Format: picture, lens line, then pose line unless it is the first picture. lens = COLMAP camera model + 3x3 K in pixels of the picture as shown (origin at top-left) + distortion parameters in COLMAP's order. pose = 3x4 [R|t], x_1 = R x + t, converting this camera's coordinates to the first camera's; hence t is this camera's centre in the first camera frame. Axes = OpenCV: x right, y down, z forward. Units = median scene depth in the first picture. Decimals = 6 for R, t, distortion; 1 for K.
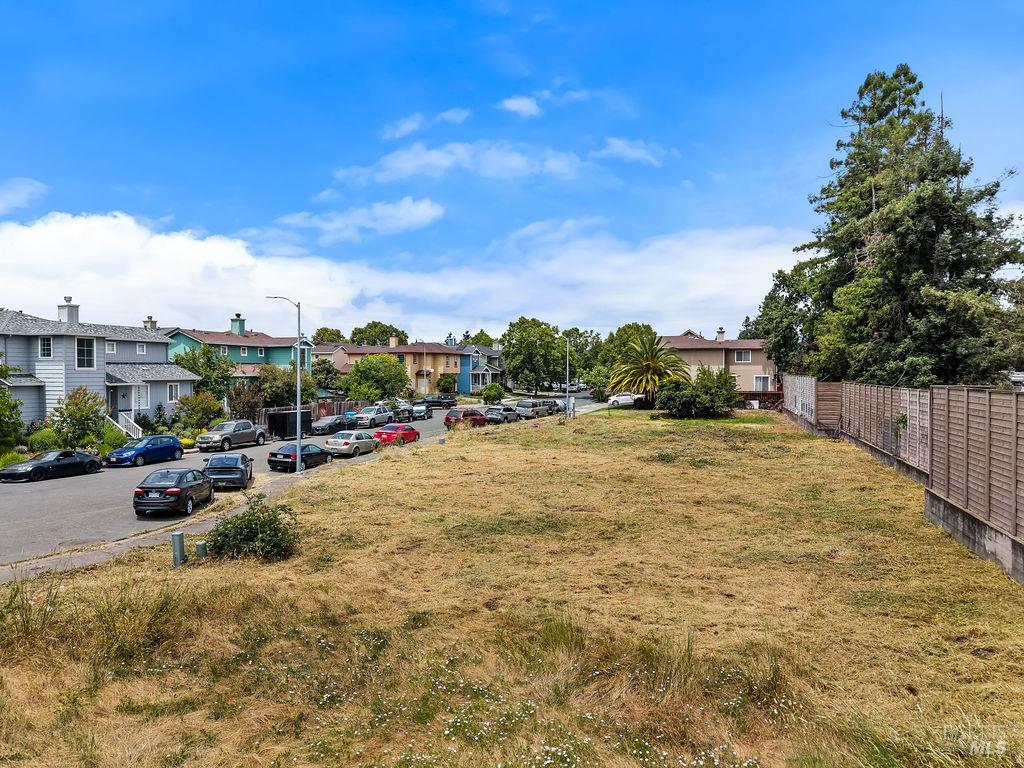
lens RADIAL K [[669.2, 0, 525.5], [0, 669.2, 400.8], [0, 0, 1]] dist [0.021369, -0.026262]
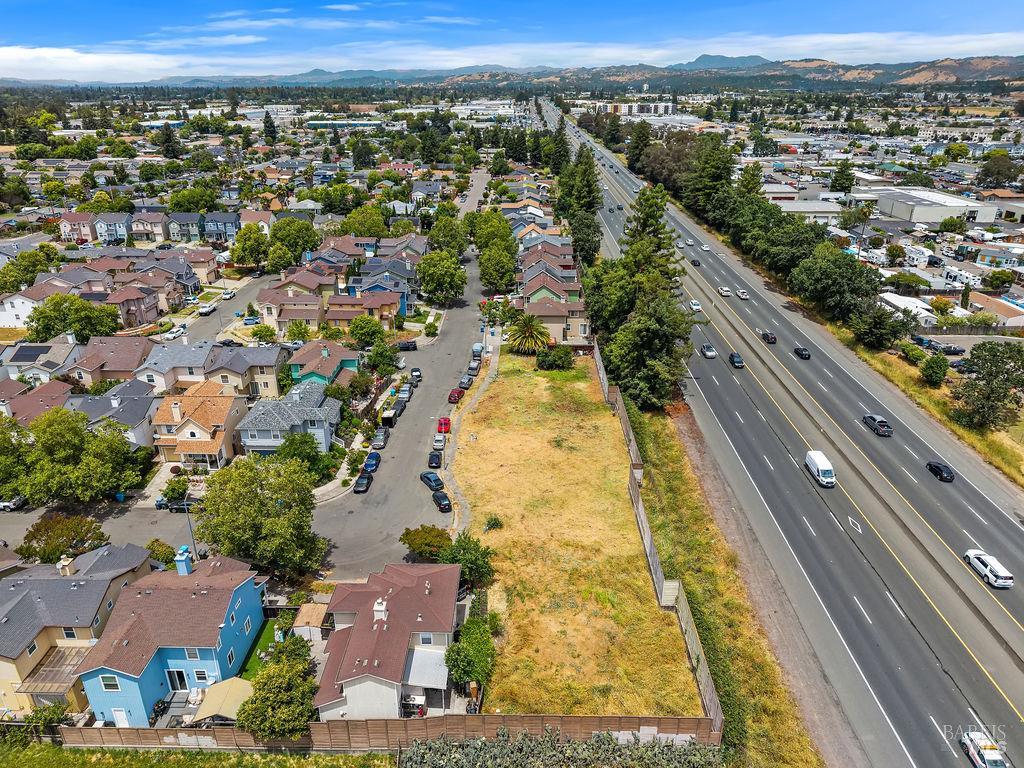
lens RADIAL K [[669.2, 0, 521.5], [0, 669.2, 390.4], [0, 0, 1]] dist [0.021369, -0.026262]
pose [[0.961066, -0.111119, 0.252992, -0.576552], [0.004421, 0.921644, 0.388011, -1.097361], [-0.276284, -0.371786, 0.886252, -1.271017]]
